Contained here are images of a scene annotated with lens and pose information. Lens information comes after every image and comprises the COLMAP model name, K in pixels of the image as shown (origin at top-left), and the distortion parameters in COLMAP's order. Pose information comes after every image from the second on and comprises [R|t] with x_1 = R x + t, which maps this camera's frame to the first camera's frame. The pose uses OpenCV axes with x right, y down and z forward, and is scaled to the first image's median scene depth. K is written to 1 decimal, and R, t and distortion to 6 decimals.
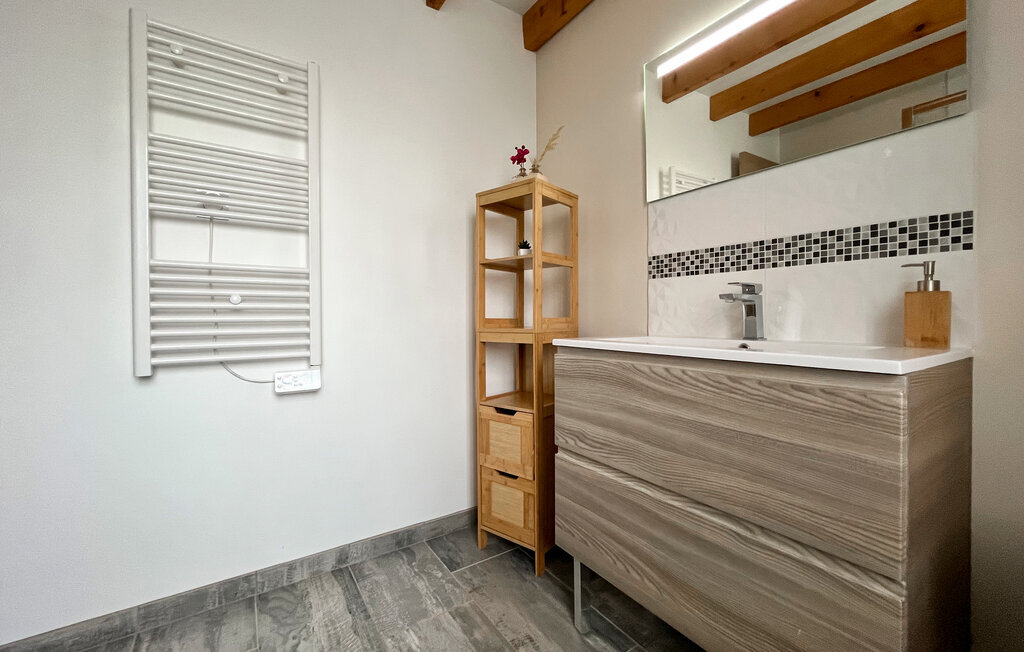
lens RADIAL K [[418.8, 0, 511.4], [0, 418.8, 320.3], [0, 0, 1]] dist [0.001280, -0.000244]
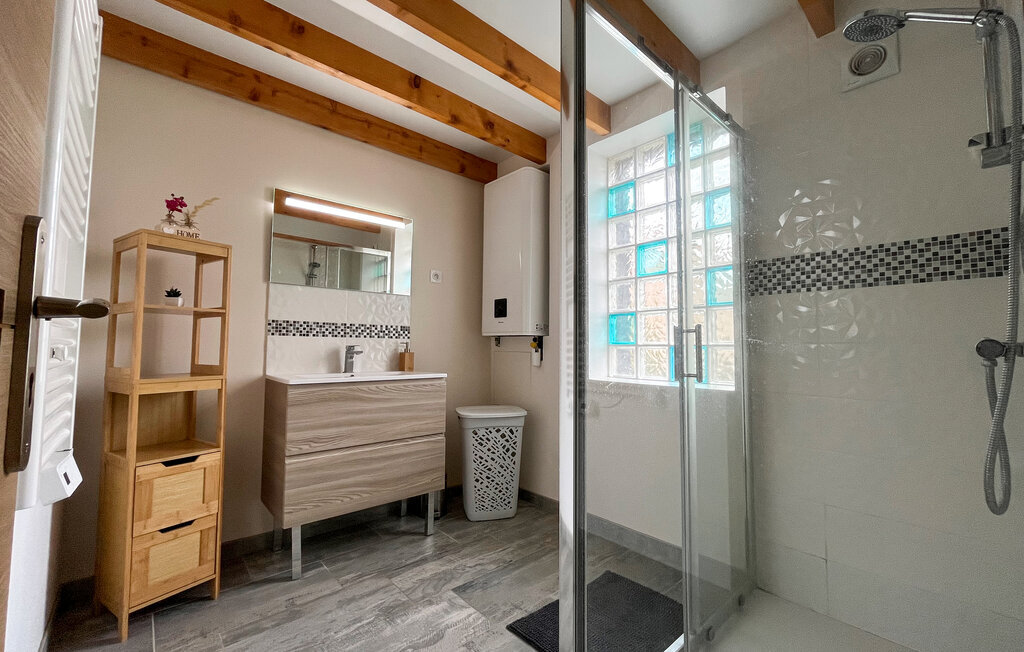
lens RADIAL K [[418.8, 0, 511.6], [0, 418.8, 325.8], [0, 0, 1]] dist [0.001280, -0.000244]
pose [[-0.145226, 0.057751, 0.987712, -1.362418], [0.002745, 0.998315, -0.057967, -0.052394], [-0.989395, -0.005707, -0.145140, 0.444591]]
